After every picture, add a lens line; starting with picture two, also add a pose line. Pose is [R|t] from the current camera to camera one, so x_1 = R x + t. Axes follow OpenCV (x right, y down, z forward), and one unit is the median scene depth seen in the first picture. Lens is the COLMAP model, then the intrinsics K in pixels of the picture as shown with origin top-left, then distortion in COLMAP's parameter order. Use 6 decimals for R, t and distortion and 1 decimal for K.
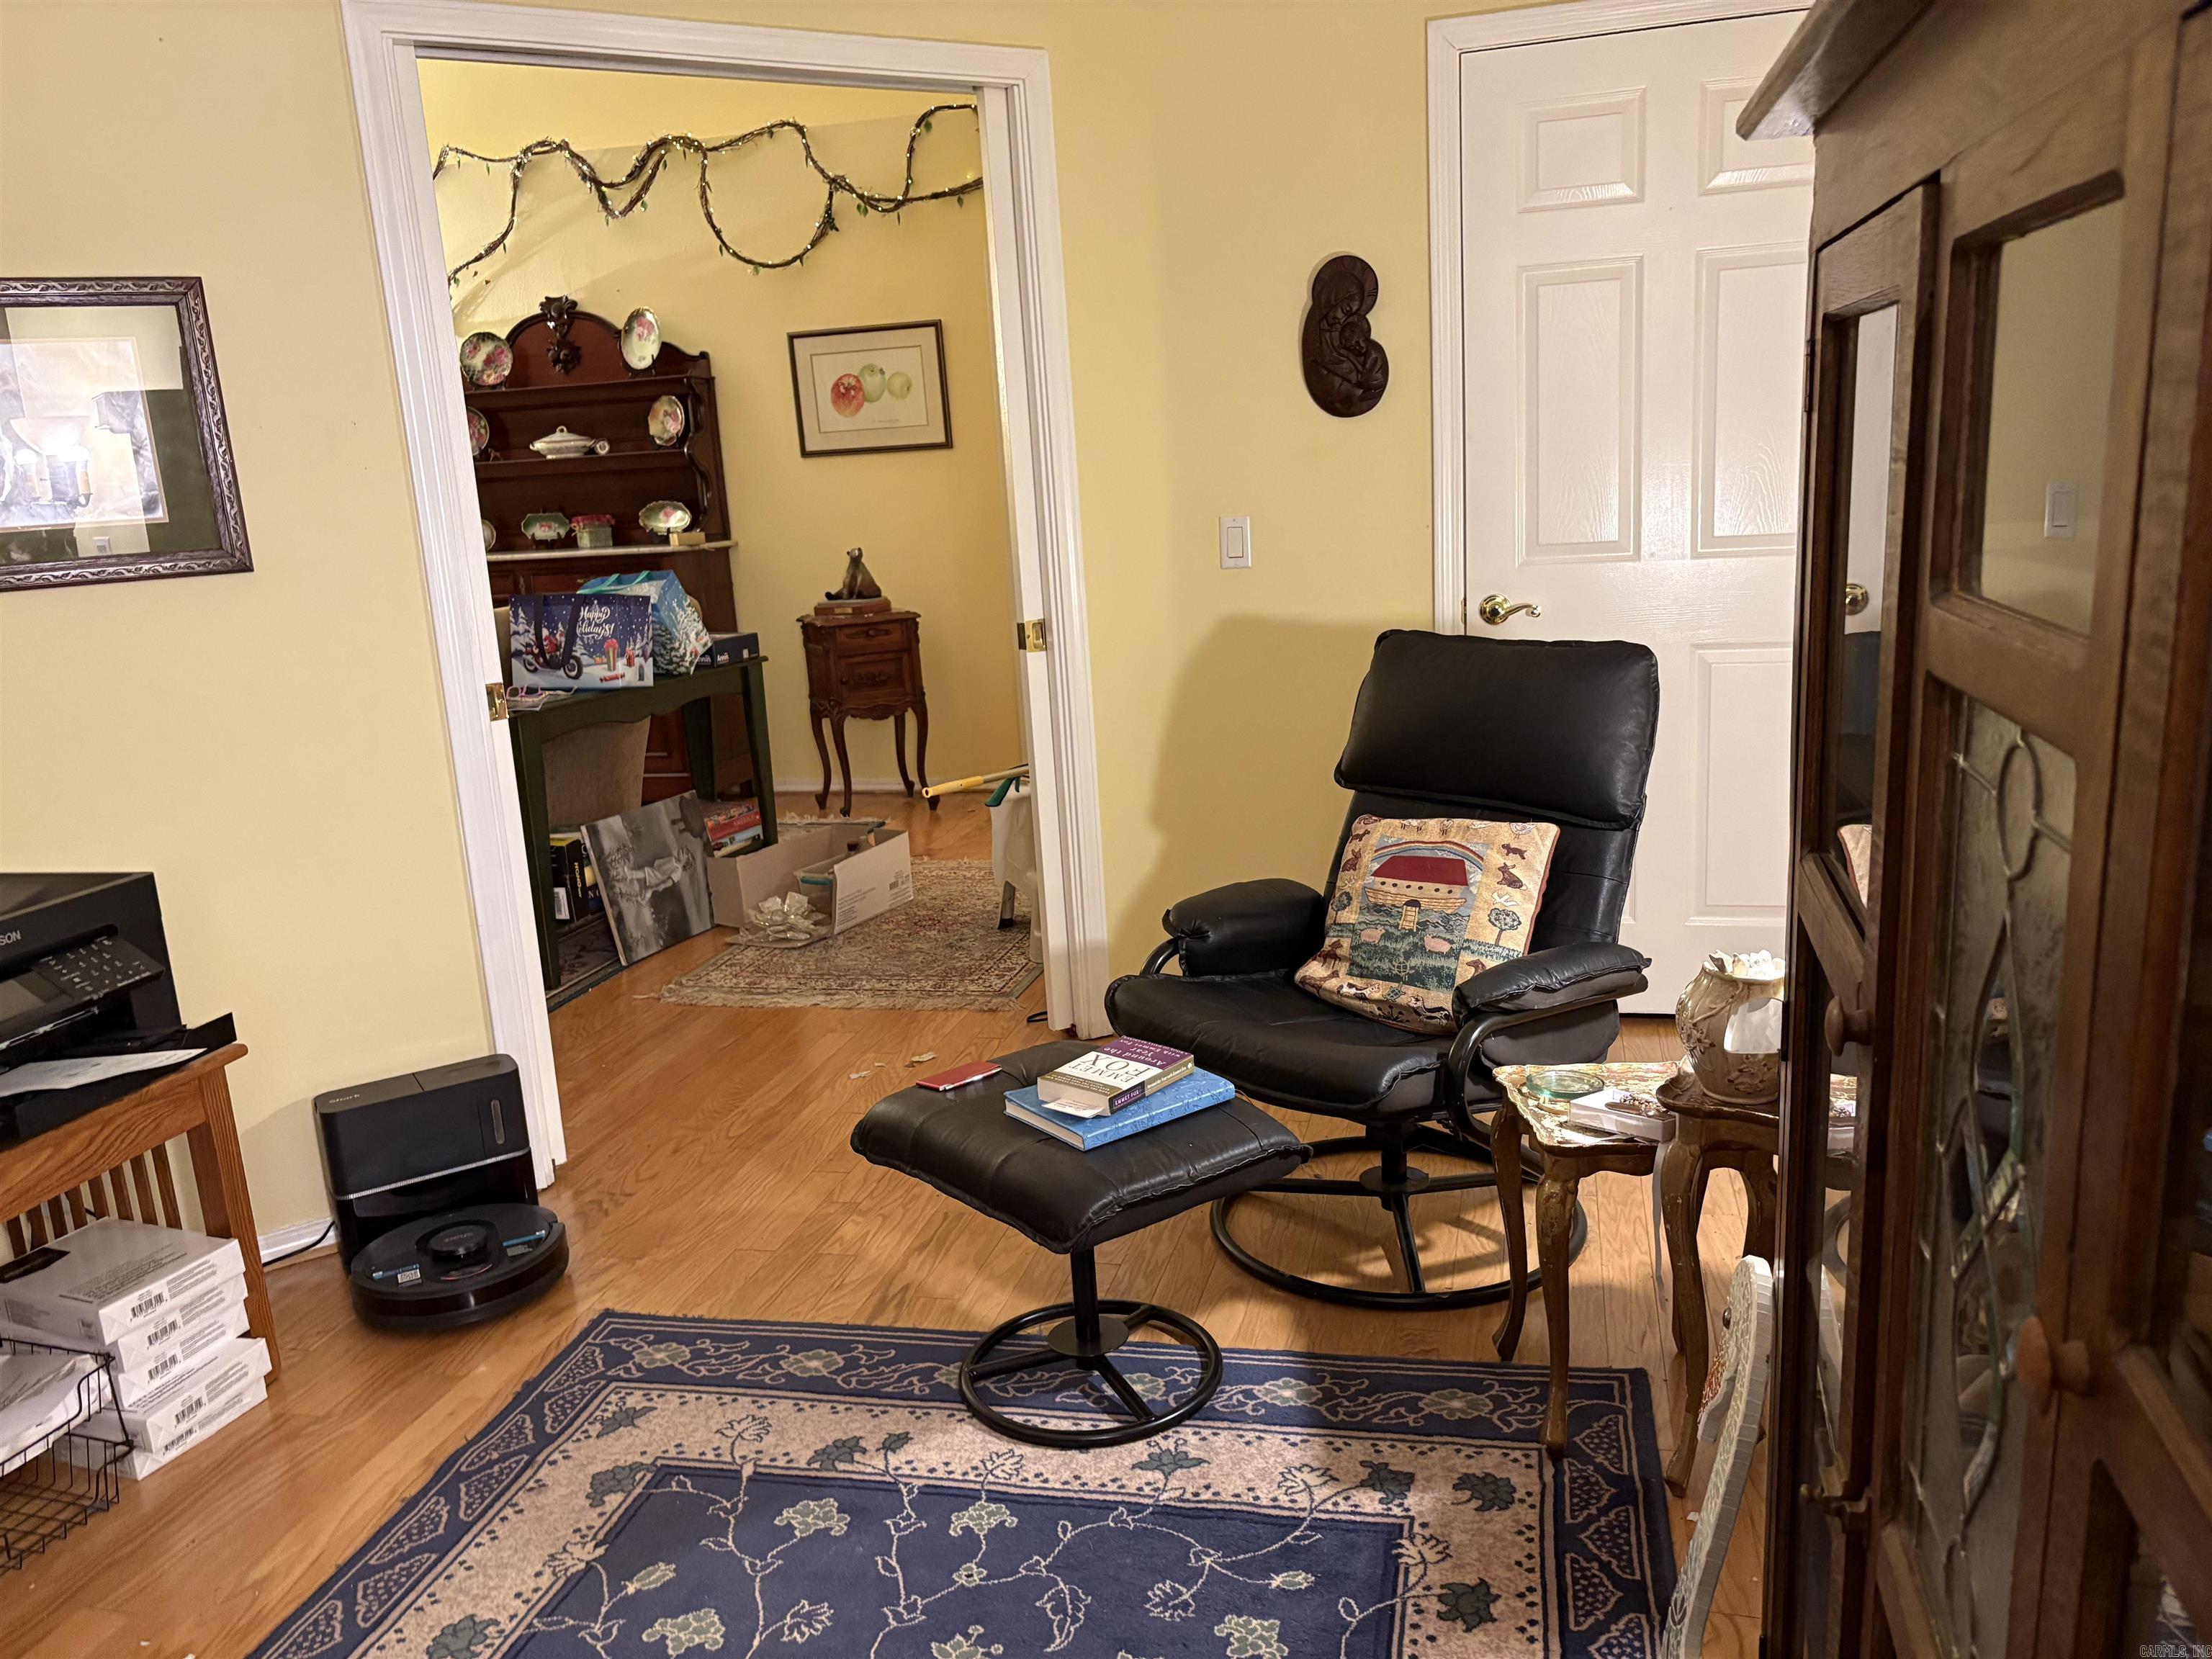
lens RADIAL K [[1660.8, 0, 1104.2], [0, 1660.8, 830.8], [0, 0, 1]] dist [0.029514, -0.031541]
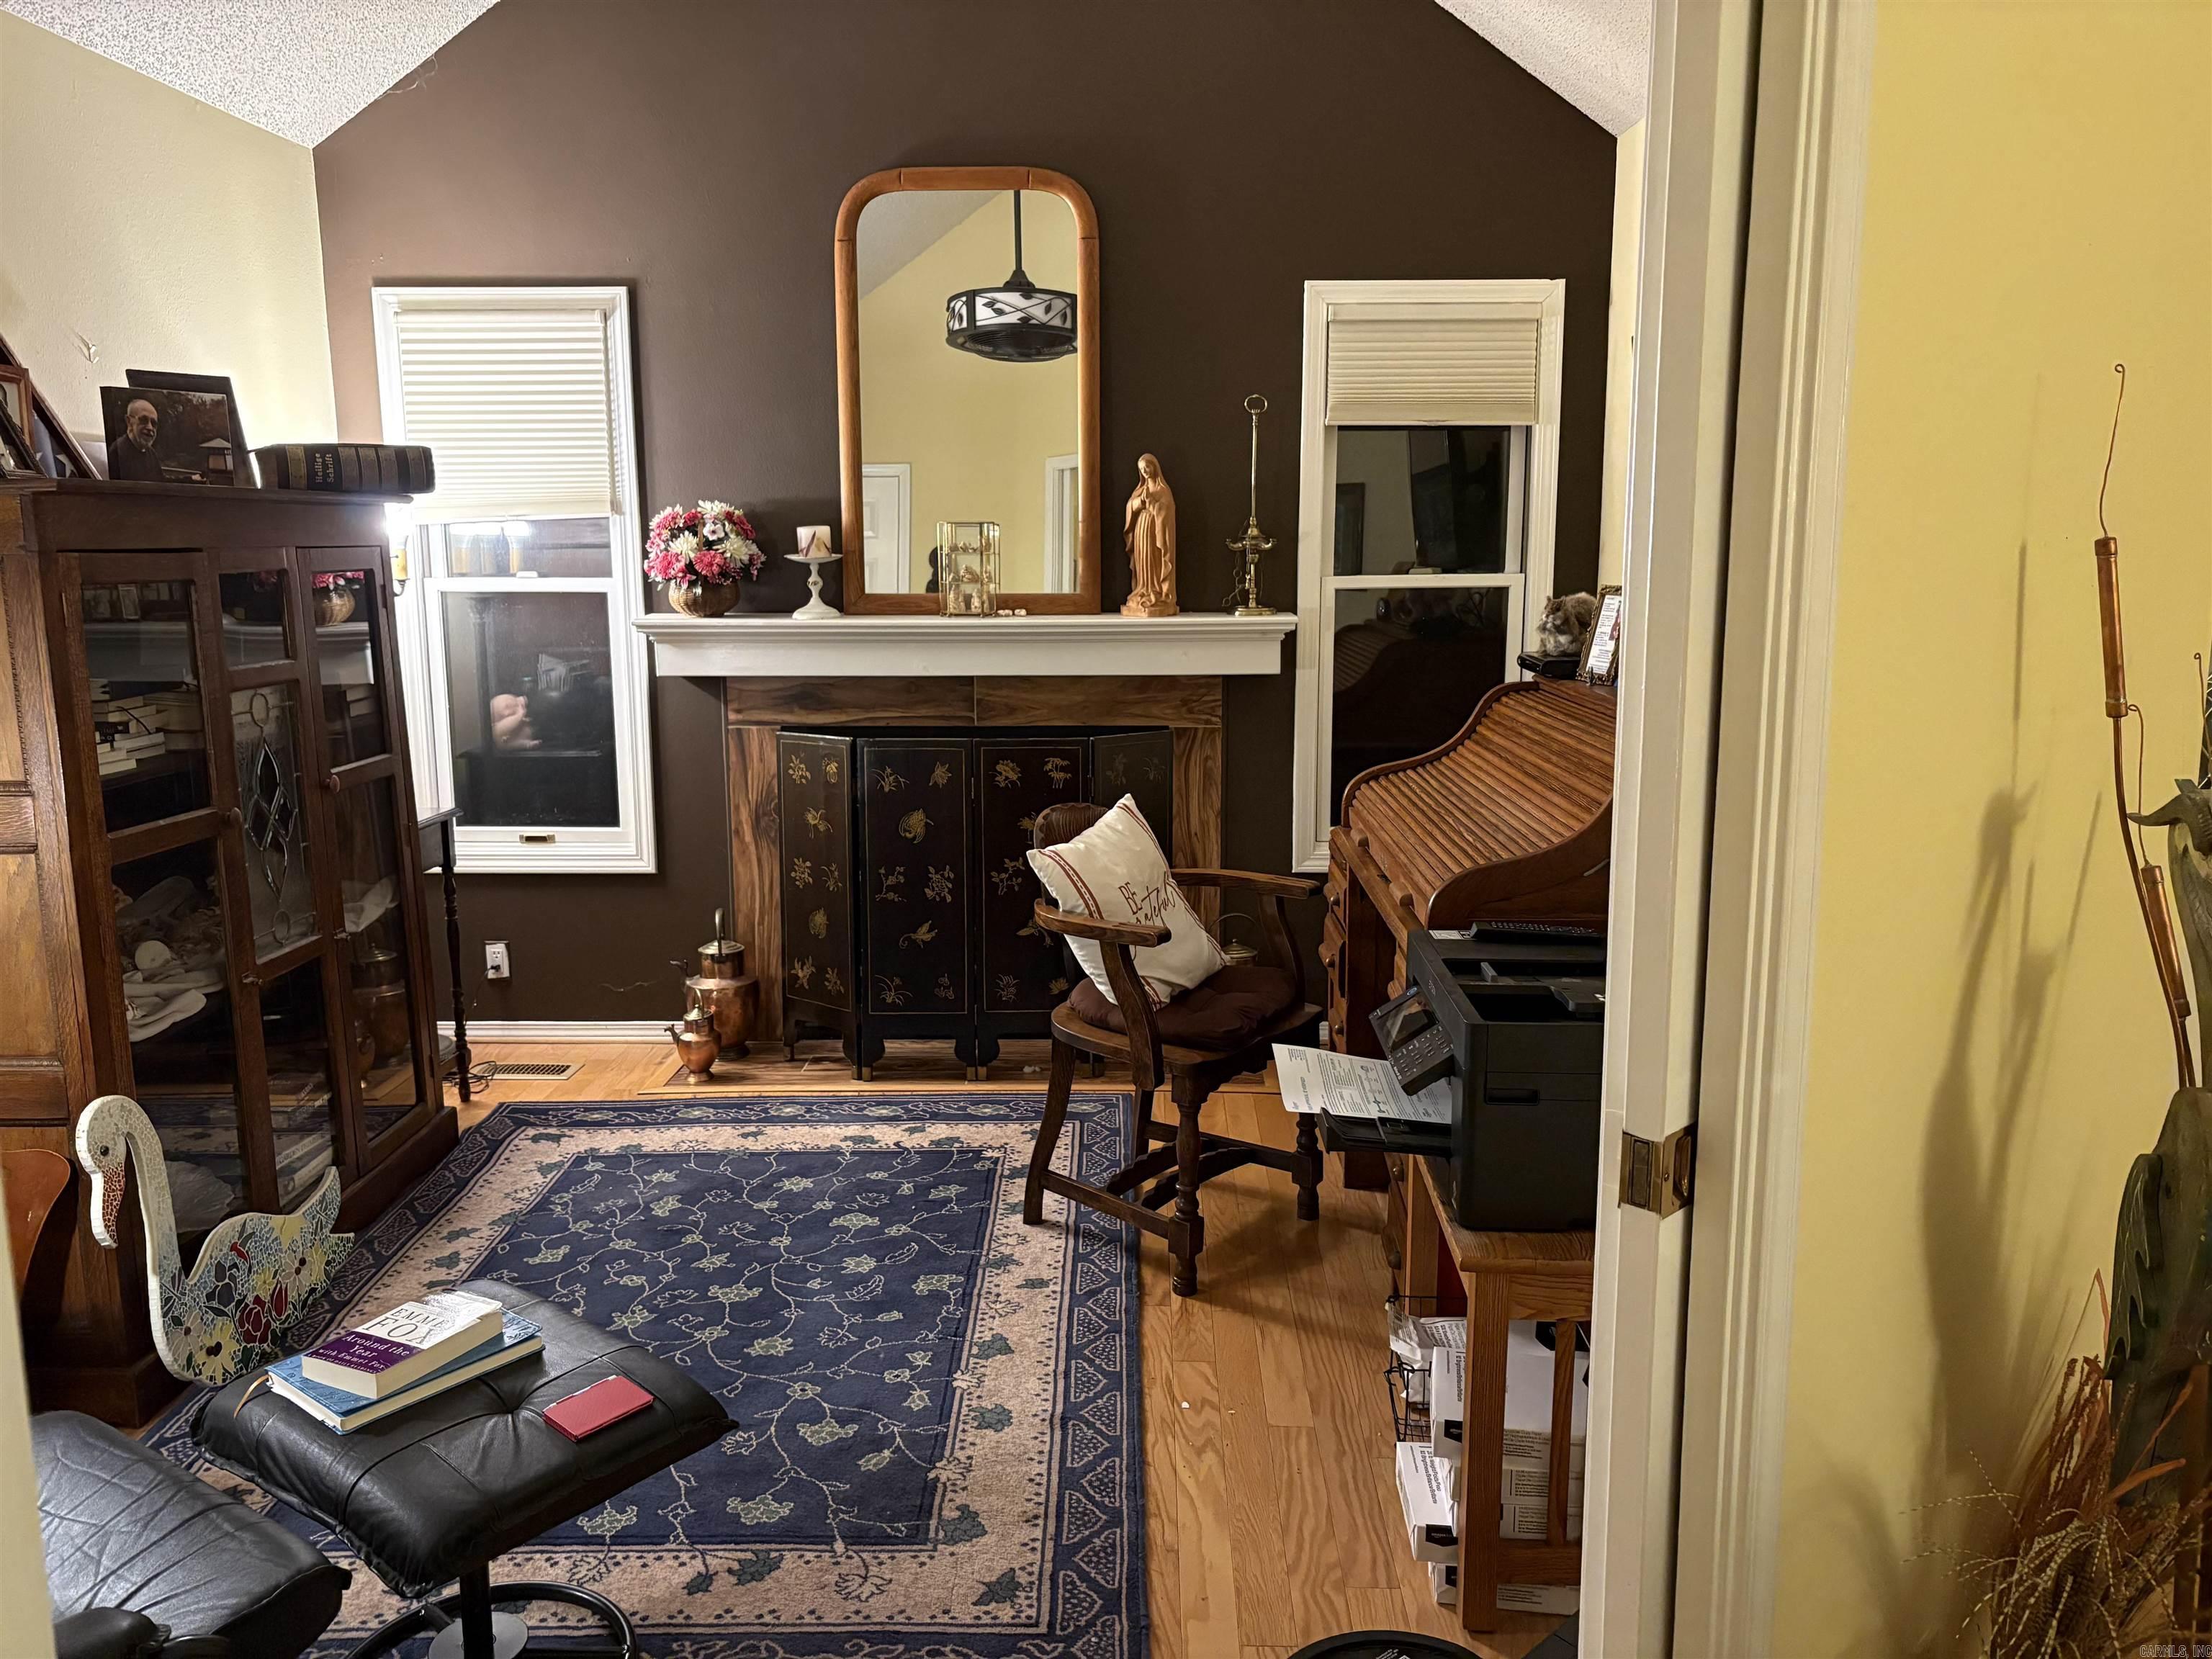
lens RADIAL K [[1660.8, 0, 1102.4], [0, 1660.8, 825.2], [0, 0, 1]] dist [0.029514, -0.031541]
pose [[-0.972180, 0.102691, -0.210527, -0.186616], [0.013322, 0.921562, 0.388003, -0.426475], [0.233858, 0.374404, -0.897292, 1.704896]]
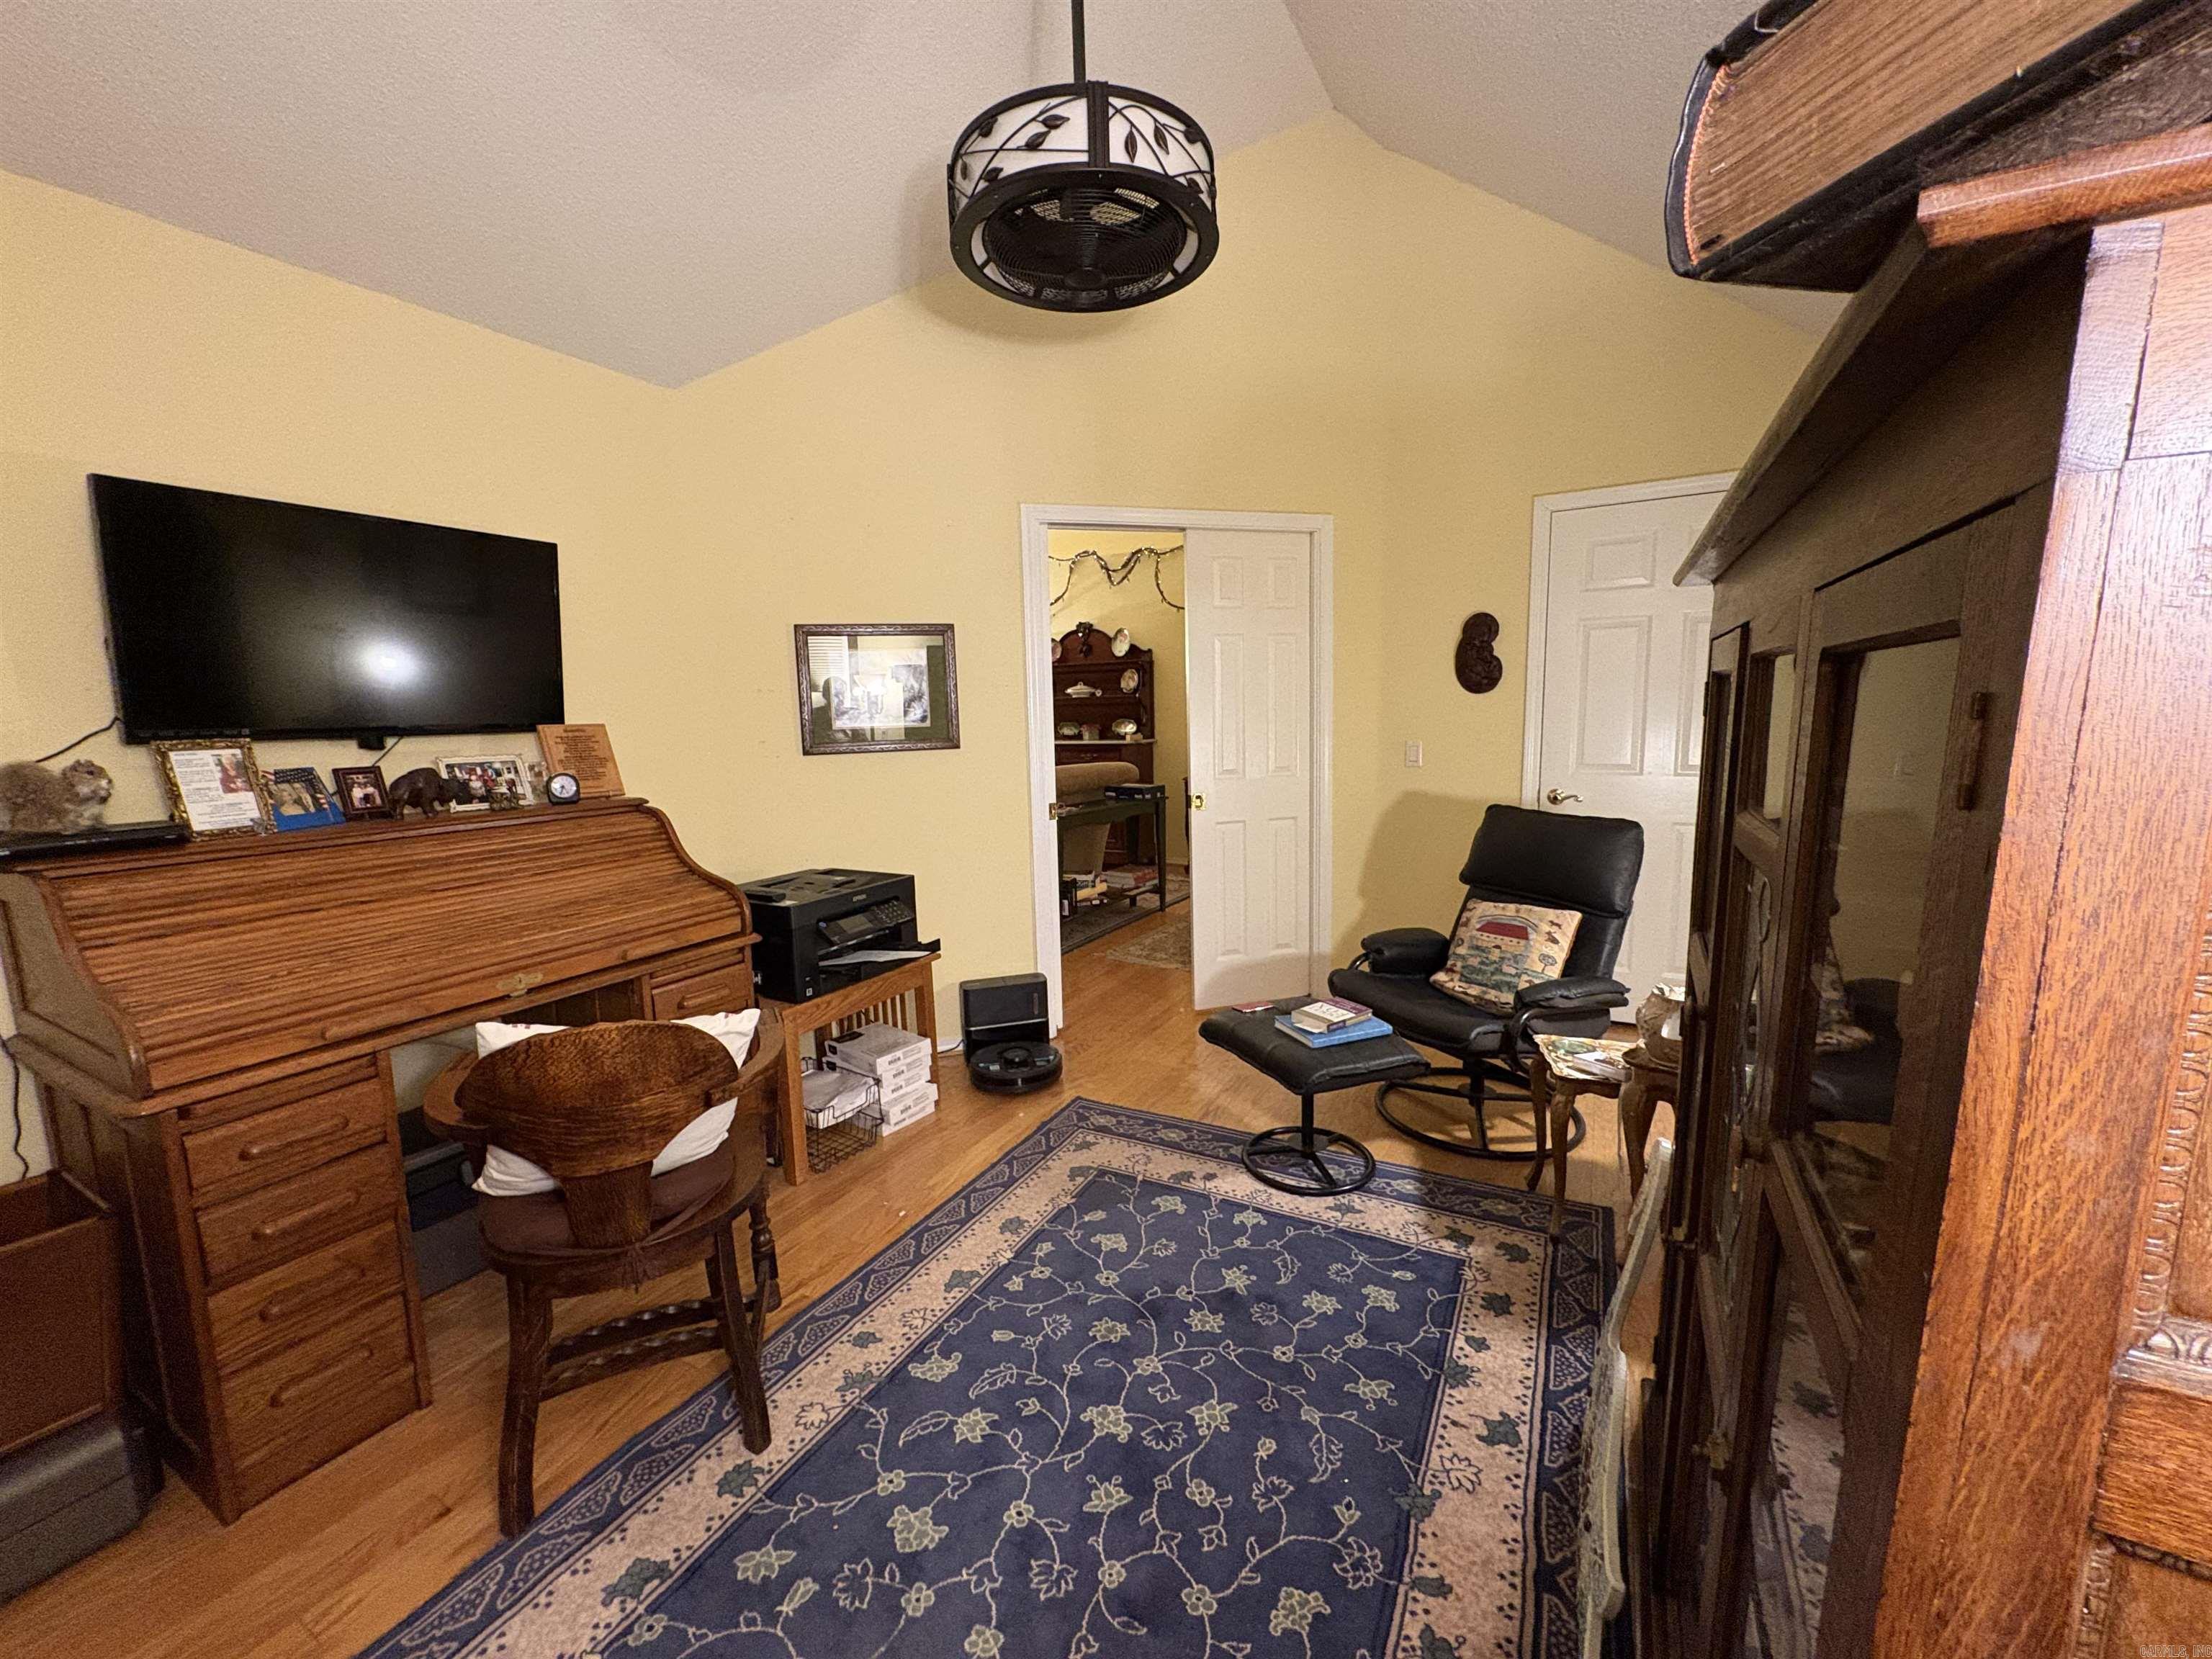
lens RADIAL K [[872.8, 0, 1102.9], [0, 872.8, 832.3], [0, 0, 1]] dist [-0.003425, 0.000293]
pose [[0.963645, 0.070883, -0.257613, -0.003119], [-0.087552, 0.994706, -0.053807, 0.007337], [0.252436, 0.074406, 0.964749, -0.114227]]
